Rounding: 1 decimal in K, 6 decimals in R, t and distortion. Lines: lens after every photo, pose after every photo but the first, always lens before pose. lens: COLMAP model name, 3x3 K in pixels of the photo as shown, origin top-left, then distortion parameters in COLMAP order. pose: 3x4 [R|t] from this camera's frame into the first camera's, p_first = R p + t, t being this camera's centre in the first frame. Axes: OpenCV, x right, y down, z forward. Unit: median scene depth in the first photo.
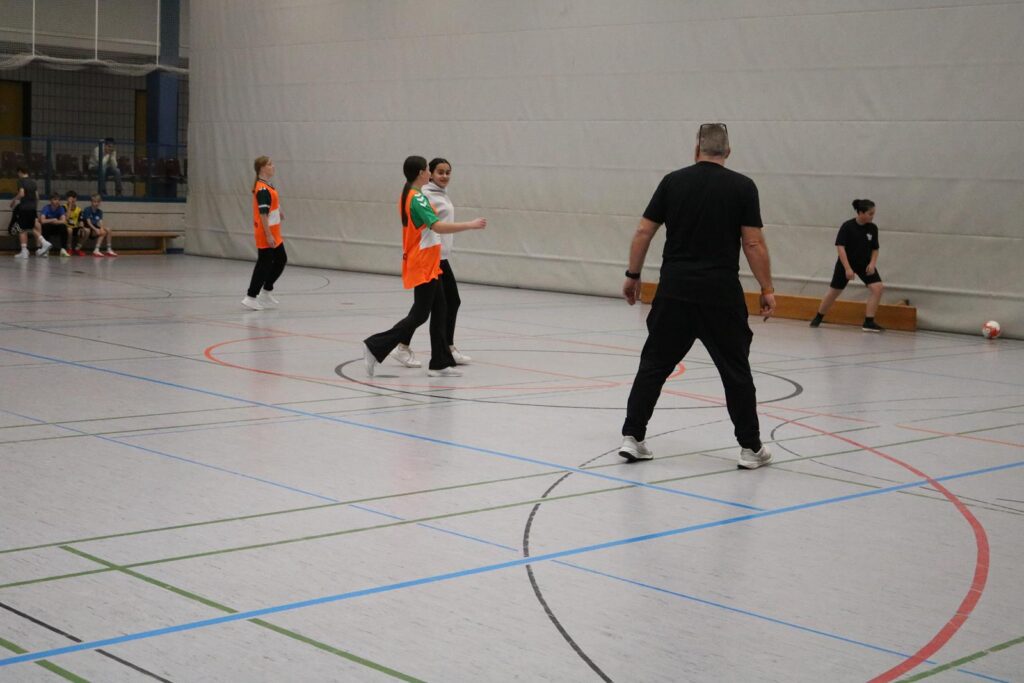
lens RADIAL K [[1586.2, 0, 499.1], [0, 1586.2, 347.5], [0, 0, 1]] dist [-0.077268, 0.236680]
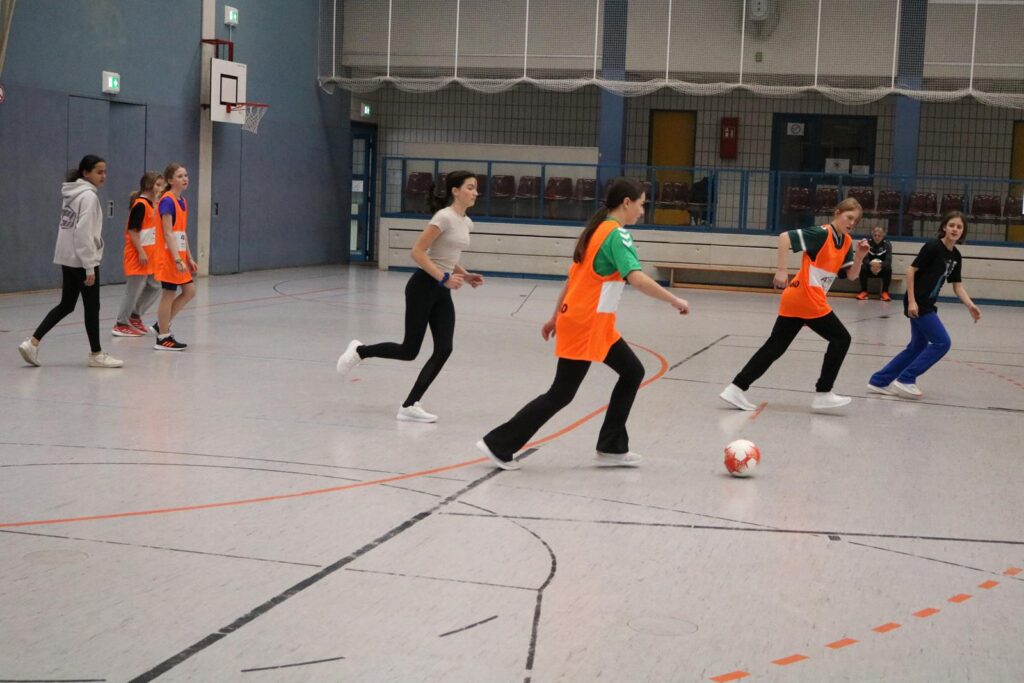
lens RADIAL K [[1586.2, 0, 499.1], [0, 1586.2, 347.5], [0, 0, 1]] dist [-0.077268, 0.236680]
pose [[0.508928, 0.070250, -0.857938, 0.588453], [-0.113877, 0.993399, 0.013791, -0.026445], [0.853243, 0.090681, 0.513569, 0.484312]]
